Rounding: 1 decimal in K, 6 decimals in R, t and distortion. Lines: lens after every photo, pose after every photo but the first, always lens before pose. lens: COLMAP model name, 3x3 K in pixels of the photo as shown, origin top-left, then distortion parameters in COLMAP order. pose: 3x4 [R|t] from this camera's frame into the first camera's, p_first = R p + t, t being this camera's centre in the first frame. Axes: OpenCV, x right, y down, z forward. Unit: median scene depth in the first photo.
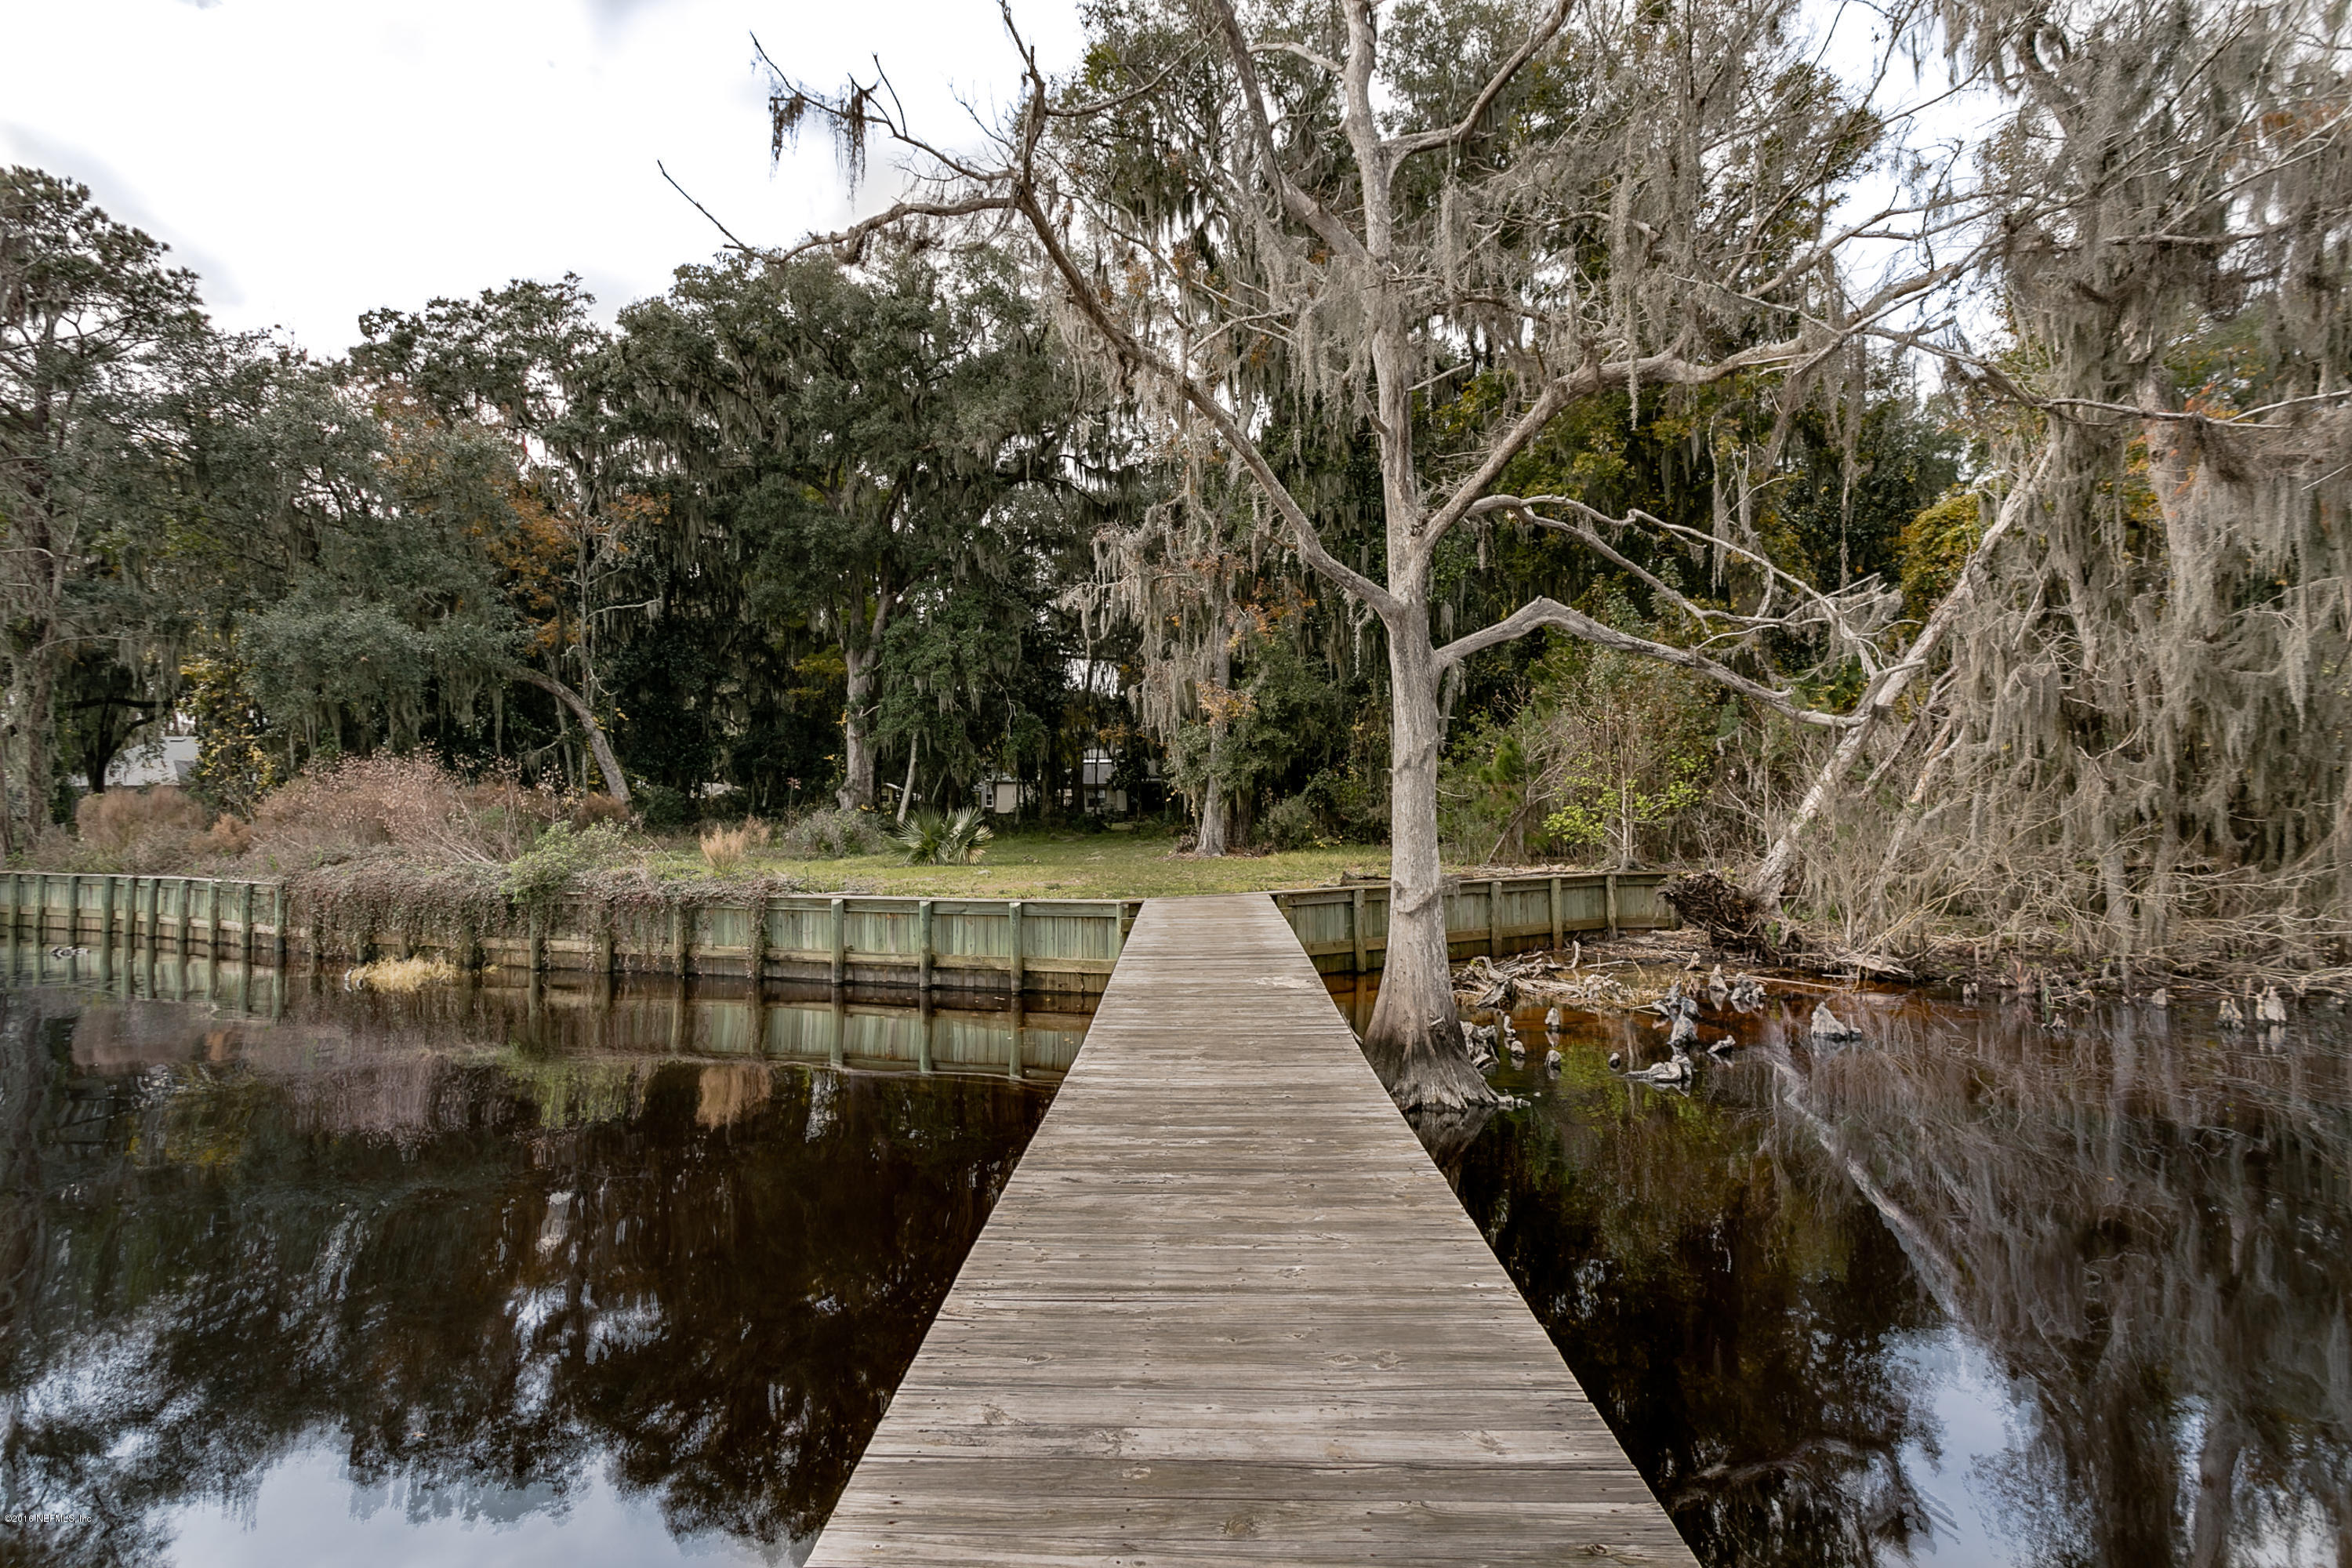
lens RADIAL K [[1076.9, 0, 1176.0], [0, 1076.9, 784.0], [0, 0, 1]] dist [-0.001148, 0.000283]
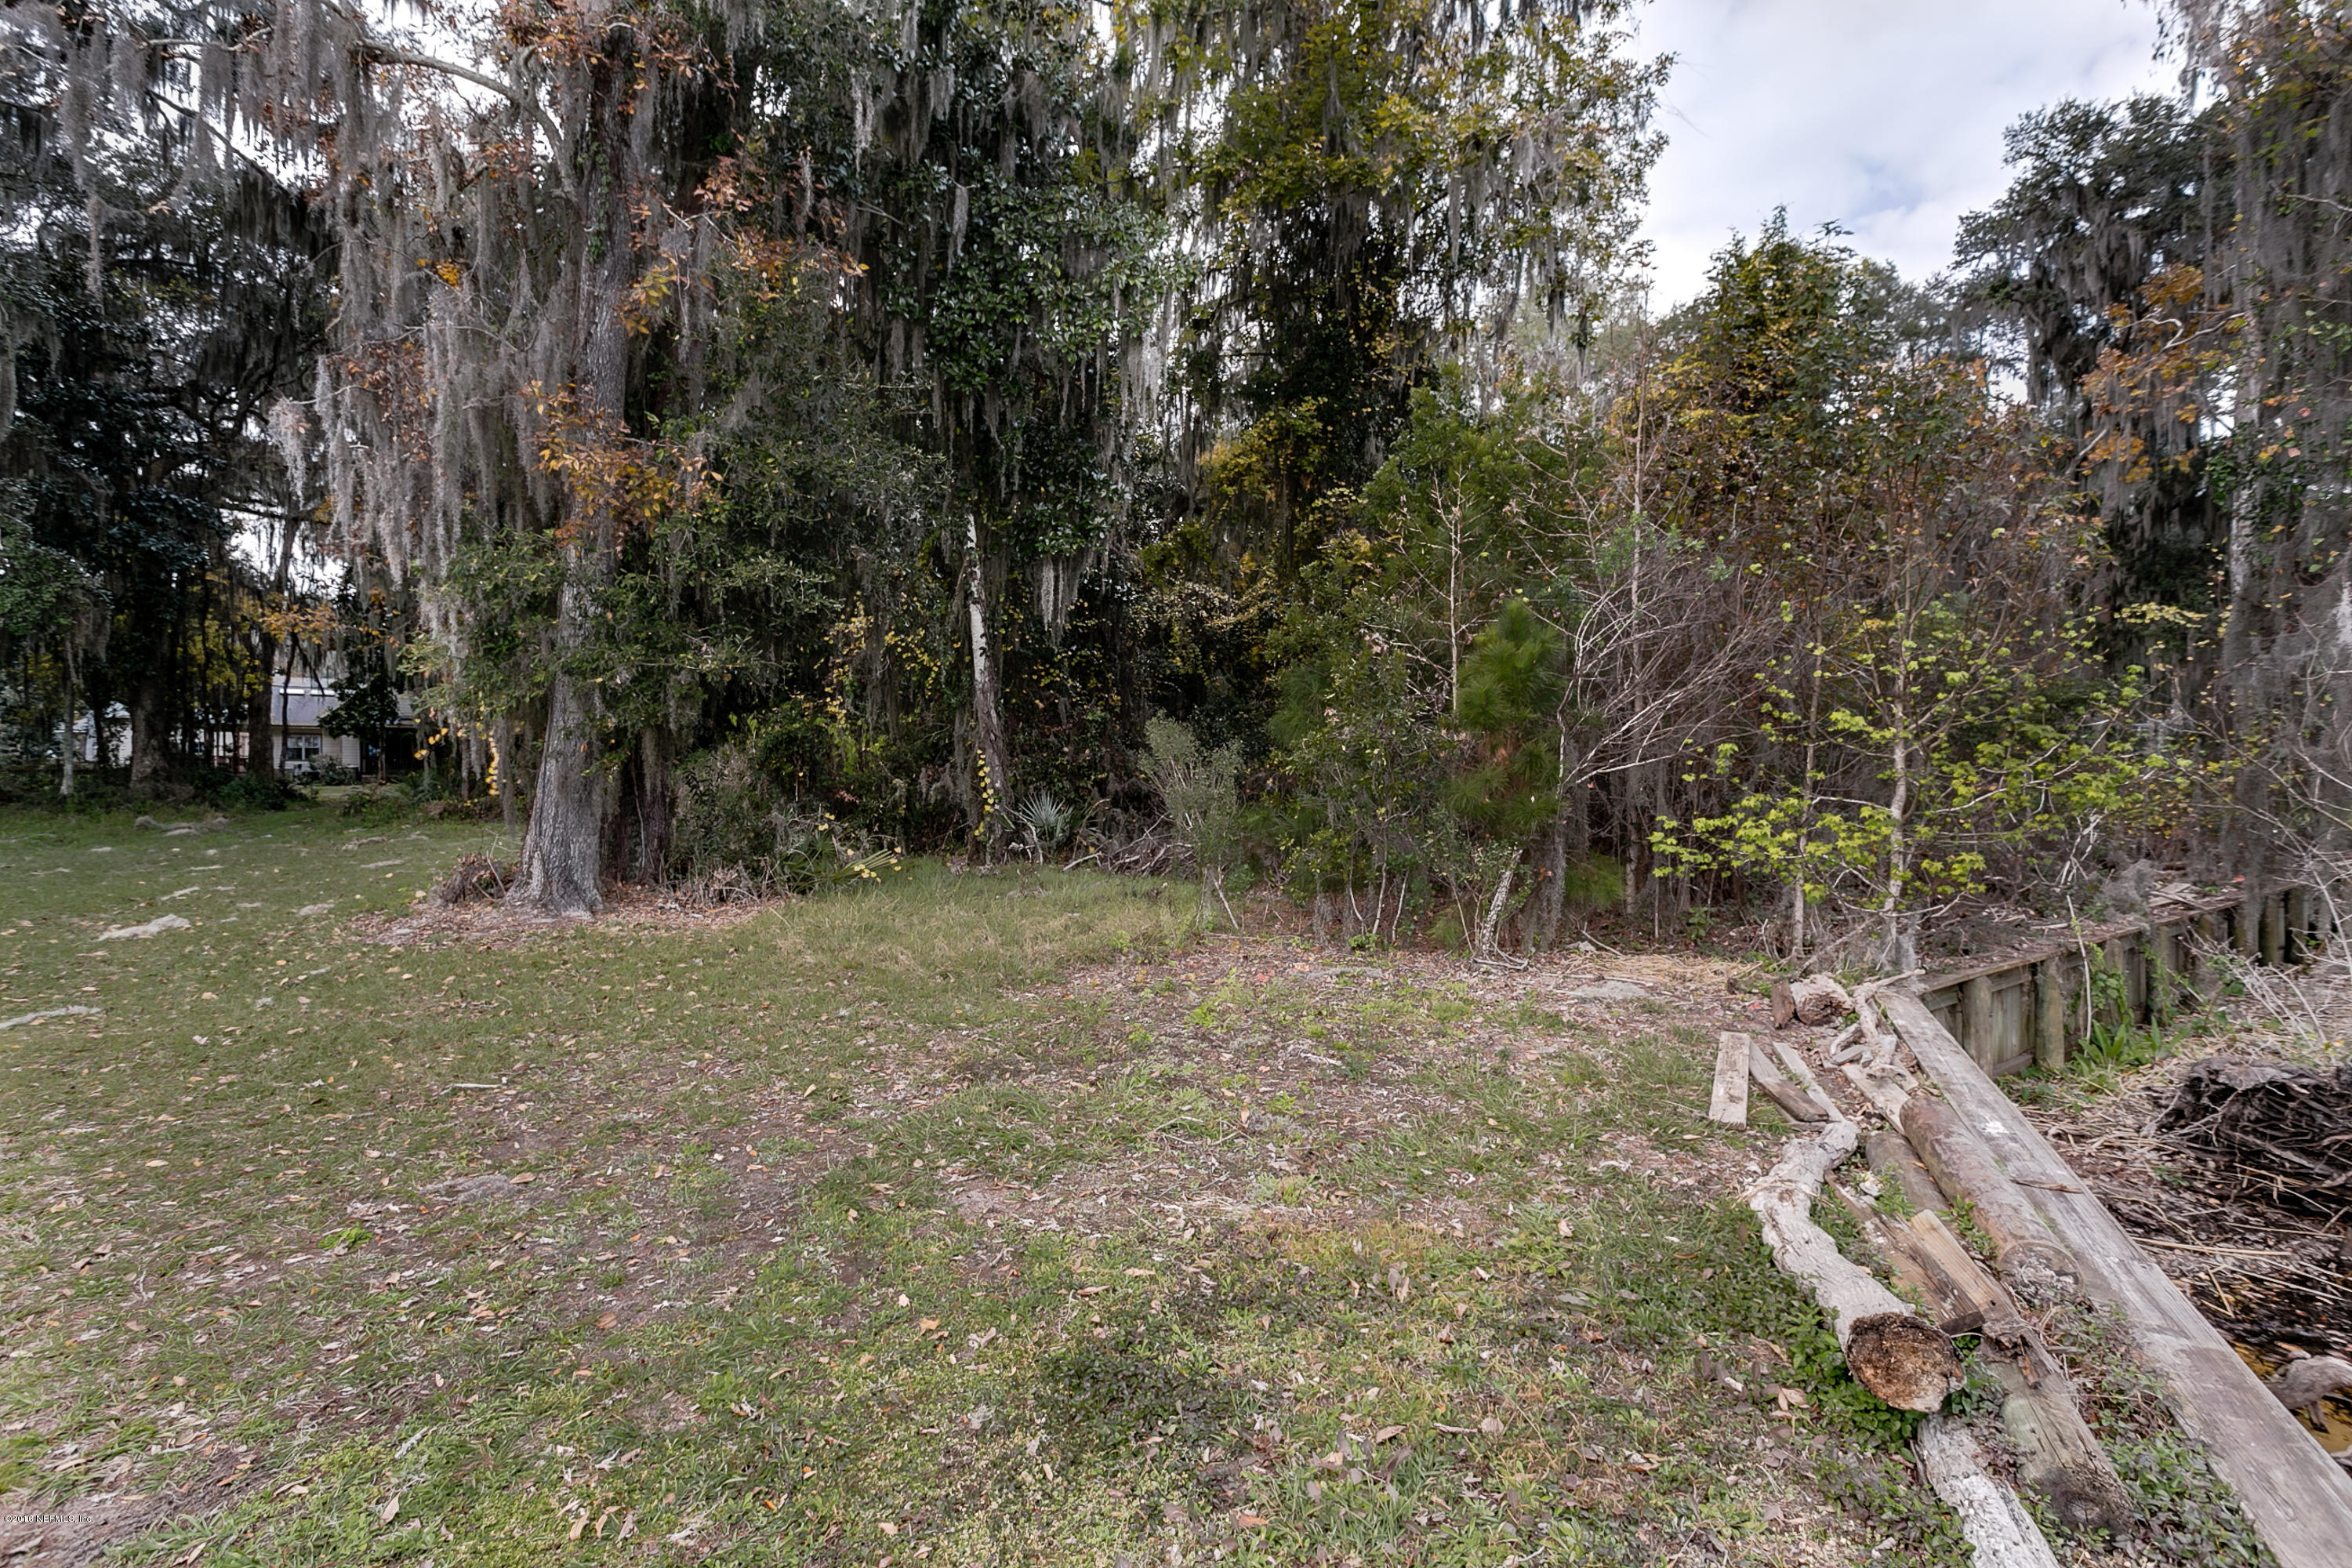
lens RADIAL K [[1076.9, 0, 1176.0], [0, 1076.9, 784.0], [0, 0, 1]] dist [-0.001148, 0.000283]
pose [[0.828235, 0.006986, 0.560338, 0.001732], [-0.027465, 0.999227, 0.028139, 0.008609], [-0.559708, -0.038695, 0.827786, 0.588587]]
